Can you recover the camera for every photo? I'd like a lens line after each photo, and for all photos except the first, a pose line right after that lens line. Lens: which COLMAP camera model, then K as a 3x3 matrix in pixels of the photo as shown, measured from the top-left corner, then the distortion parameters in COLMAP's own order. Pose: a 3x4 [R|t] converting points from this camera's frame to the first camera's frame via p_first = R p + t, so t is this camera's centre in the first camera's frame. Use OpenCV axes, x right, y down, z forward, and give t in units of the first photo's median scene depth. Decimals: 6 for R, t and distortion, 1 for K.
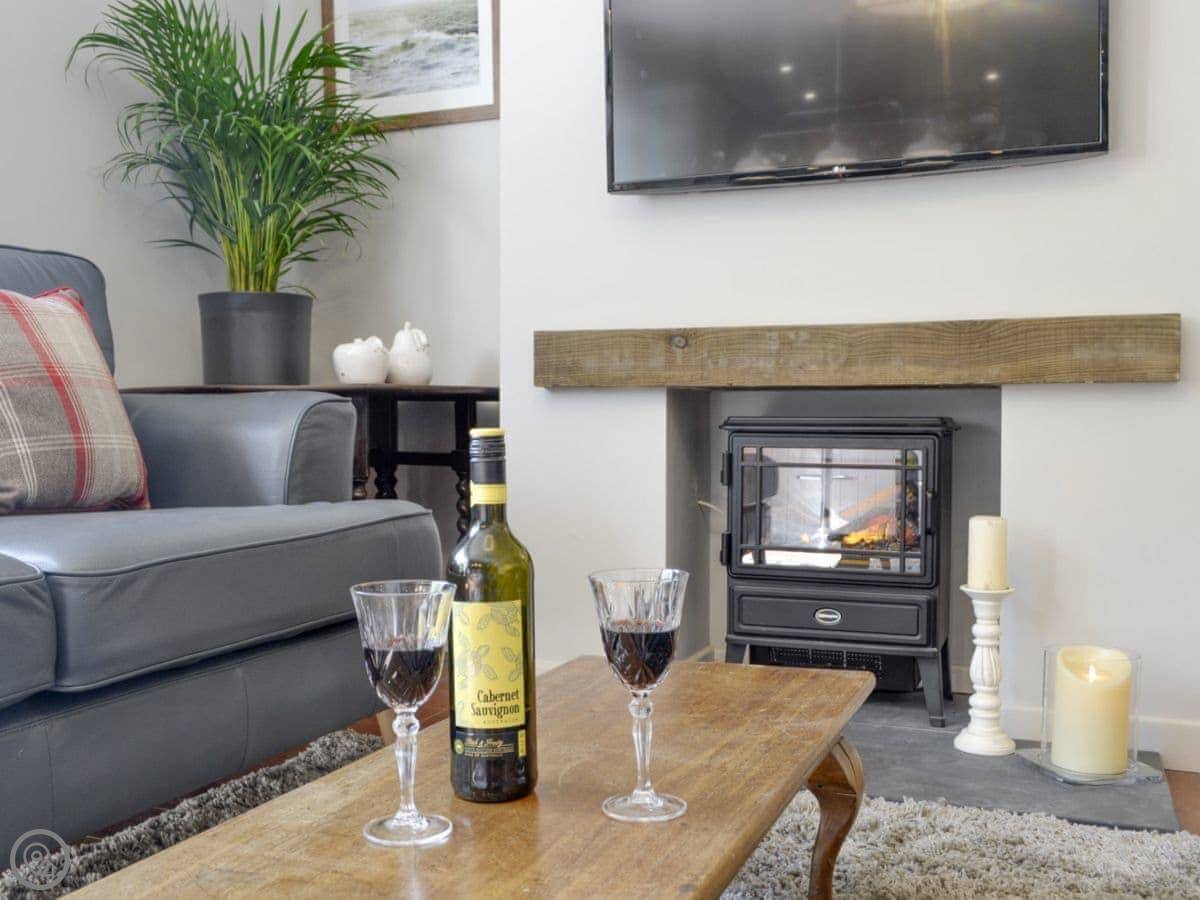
lens RADIAL K [[1164.5, 0, 595.9], [0, 1164.5, 506.5], [0, 0, 1]] dist [-0.008532, -0.007054]
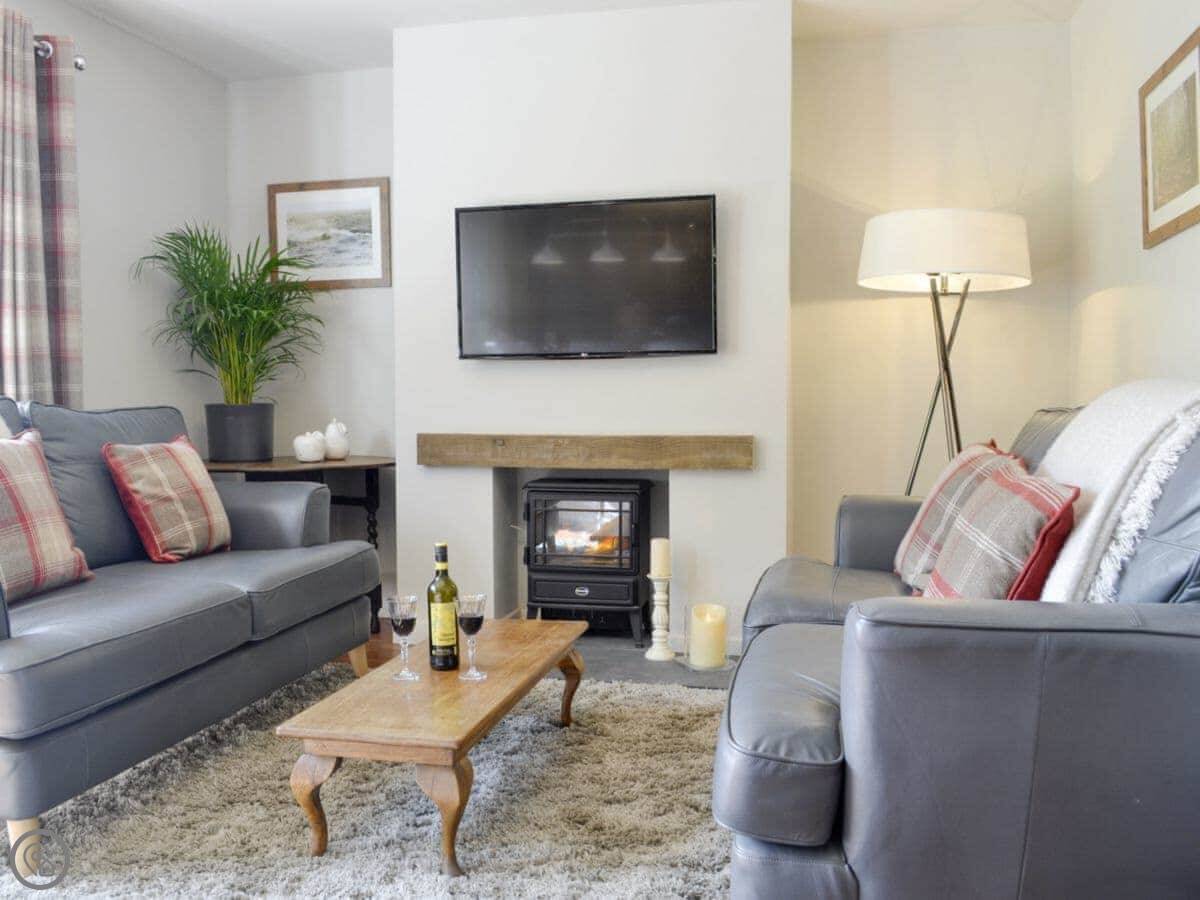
lens RADIAL K [[1054.0, 0, 600.7], [0, 1054.0, 502.1], [0, 0, 1]] dist [-0.070529, 0.001557]
pose [[0.984467, -0.014708, 0.174952, -0.064617], [0.009929, 0.999554, 0.028159, -0.097421], [-0.175288, -0.025984, 0.984174, -0.672121]]
